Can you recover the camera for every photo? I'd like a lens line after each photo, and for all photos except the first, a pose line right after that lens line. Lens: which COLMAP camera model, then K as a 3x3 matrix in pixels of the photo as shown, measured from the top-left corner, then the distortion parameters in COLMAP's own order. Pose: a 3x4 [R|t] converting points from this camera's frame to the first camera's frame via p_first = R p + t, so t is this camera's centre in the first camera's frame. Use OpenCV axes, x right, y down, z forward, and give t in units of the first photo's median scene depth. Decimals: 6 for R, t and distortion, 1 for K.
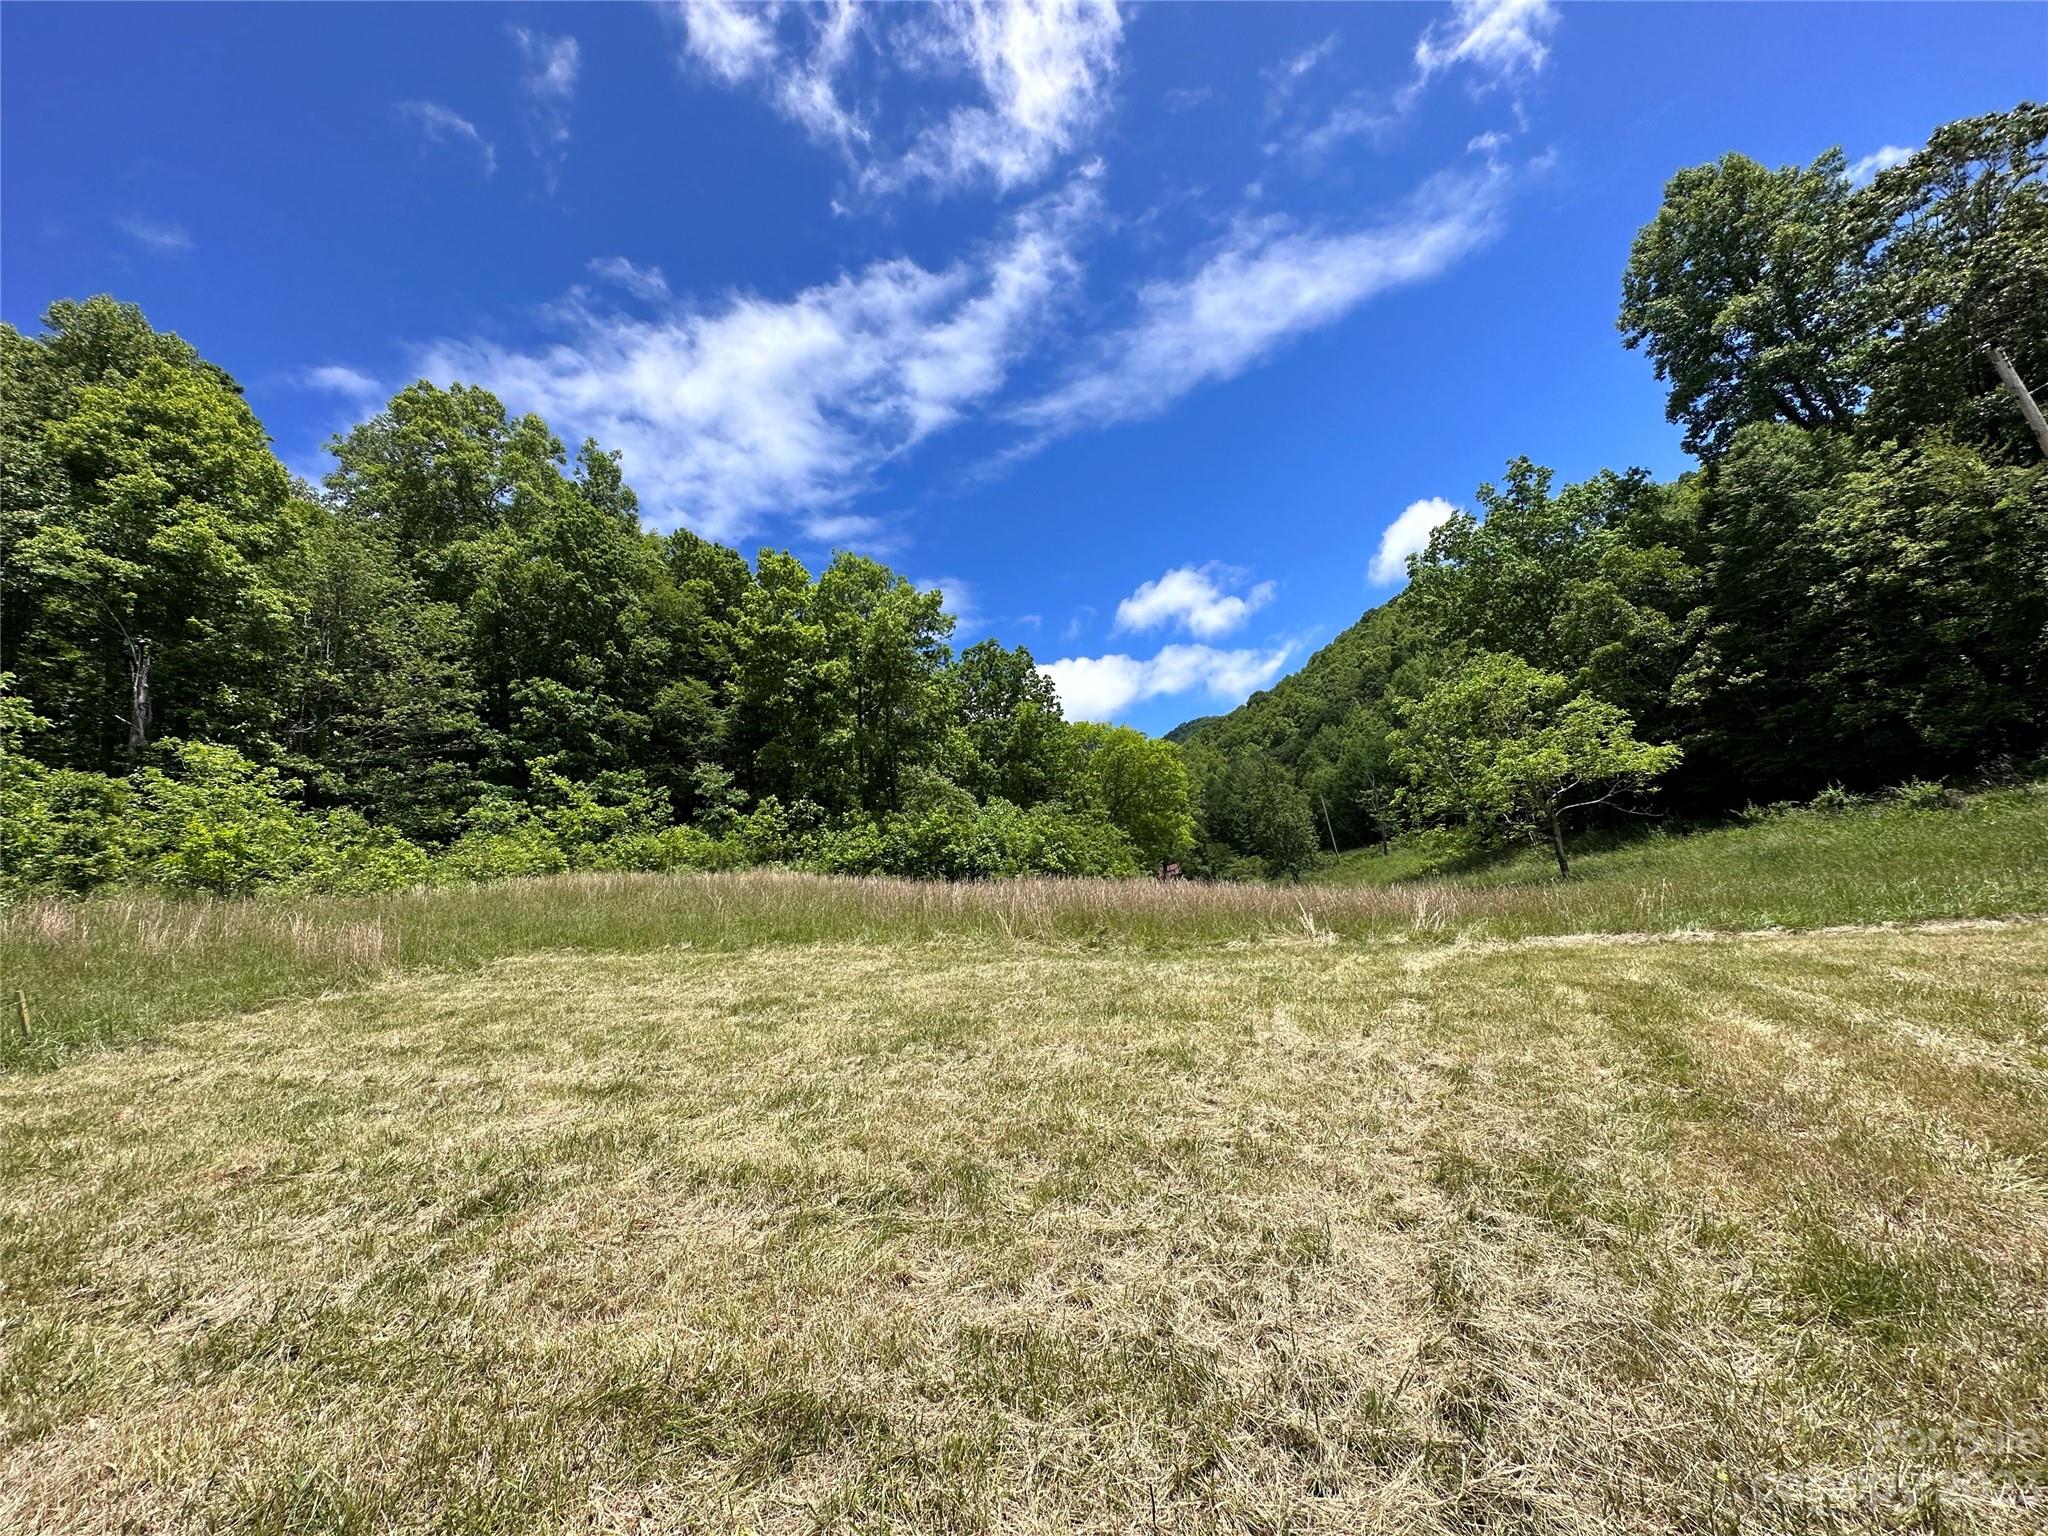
lens RADIAL K [[815.2, 0, 1030.6], [0, 815.2, 761.4], [0, 0, 1]] dist [-0.000253, 0.000562]
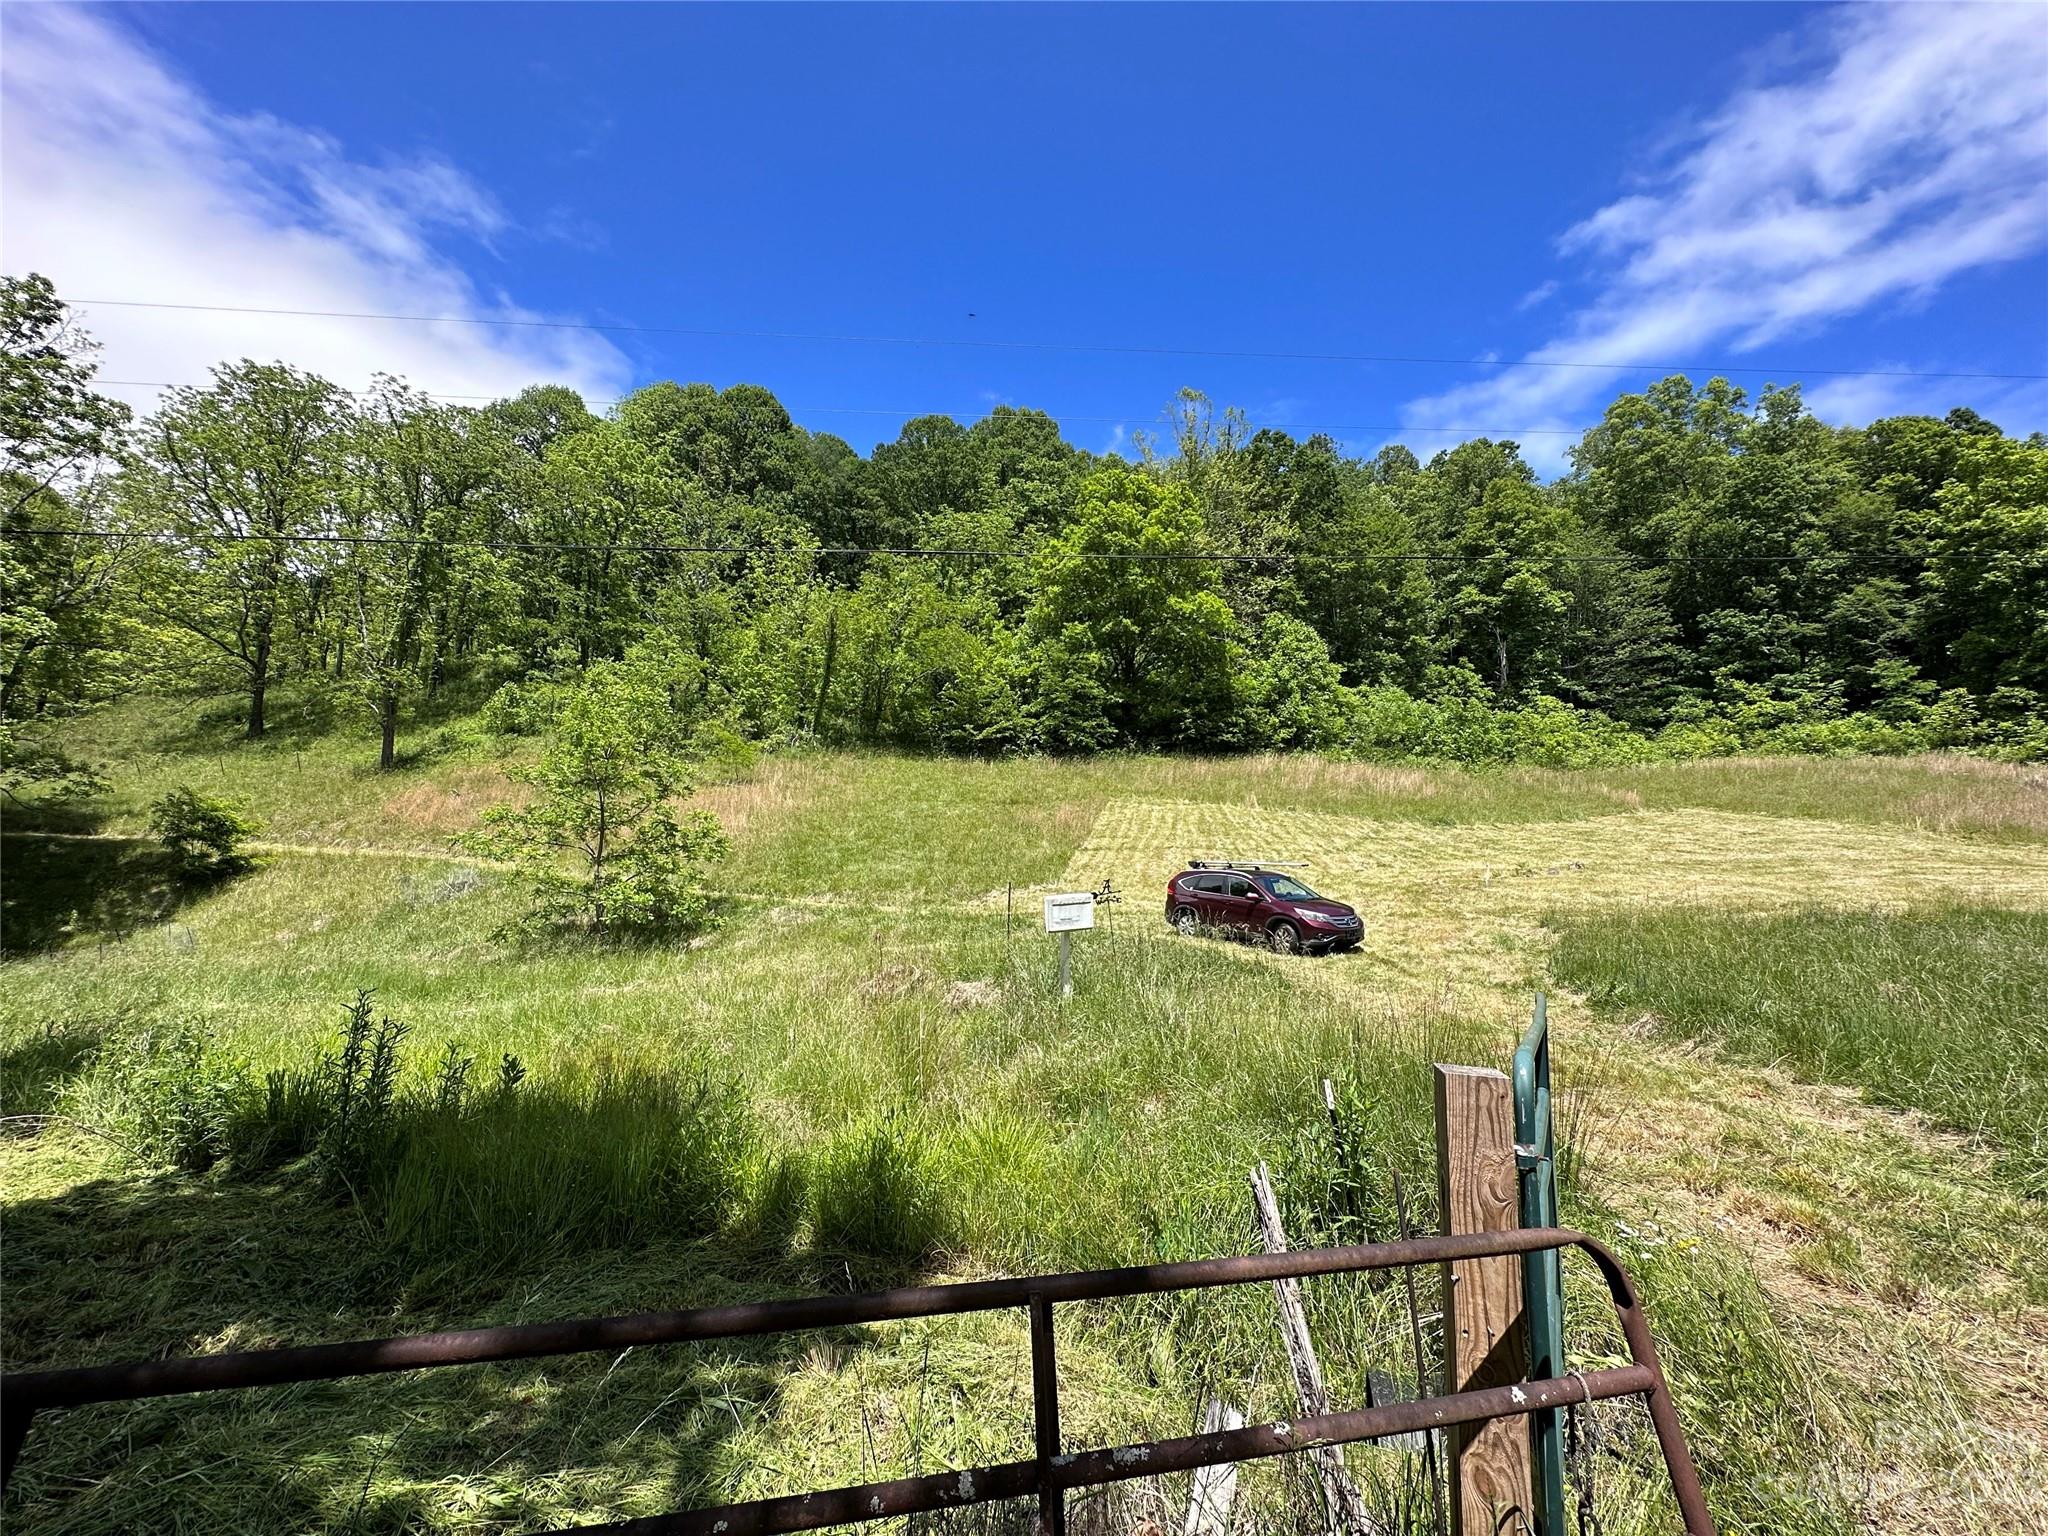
lens RADIAL K [[815.2, 0, 1016.8], [0, 815.2, 767.4], [0, 0, 1]] dist [-0.000253, 0.000562]
pose [[0.286152, 0.077197, -0.955069, 0.402049], [0.129490, 0.984490, 0.118373, -0.155085], [0.949394, -0.157544, 0.271718, -0.561548]]
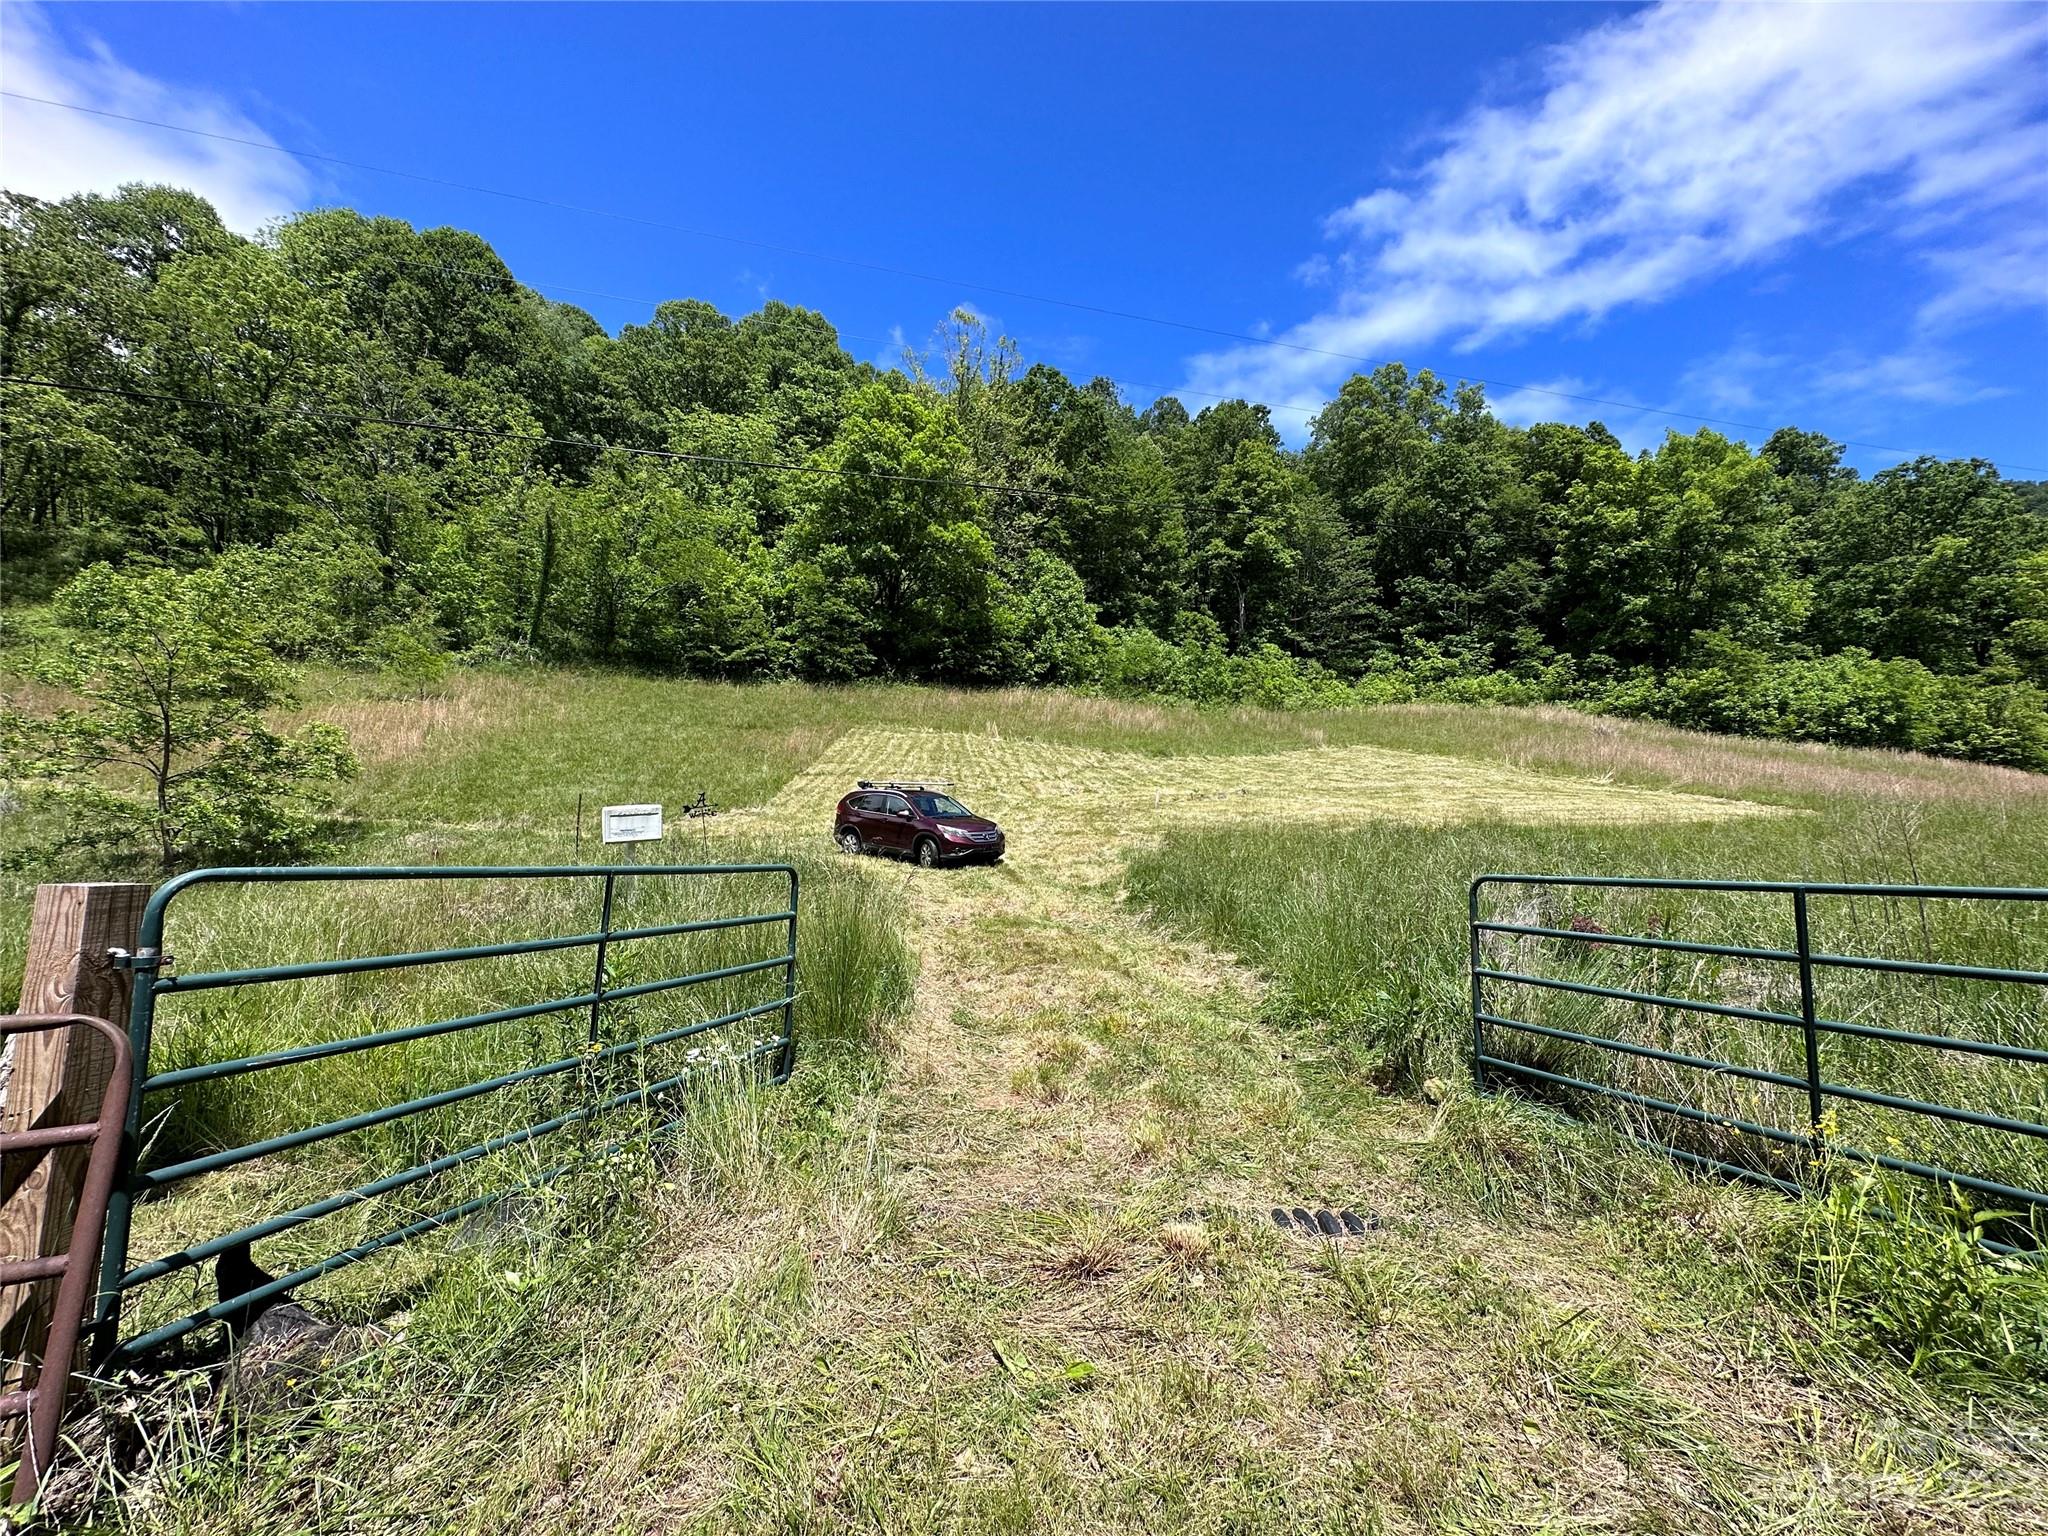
lens RADIAL K [[815.2, 0, 1014.5], [0, 815.2, 770.4], [0, 0, 1]] dist [-0.000253, 0.000562]
pose [[0.505419, 0.163499, -0.847242, 0.426931], [0.067002, 0.971483, 0.227444, -0.146134], [0.860269, -0.171721, 0.480051, -0.516195]]
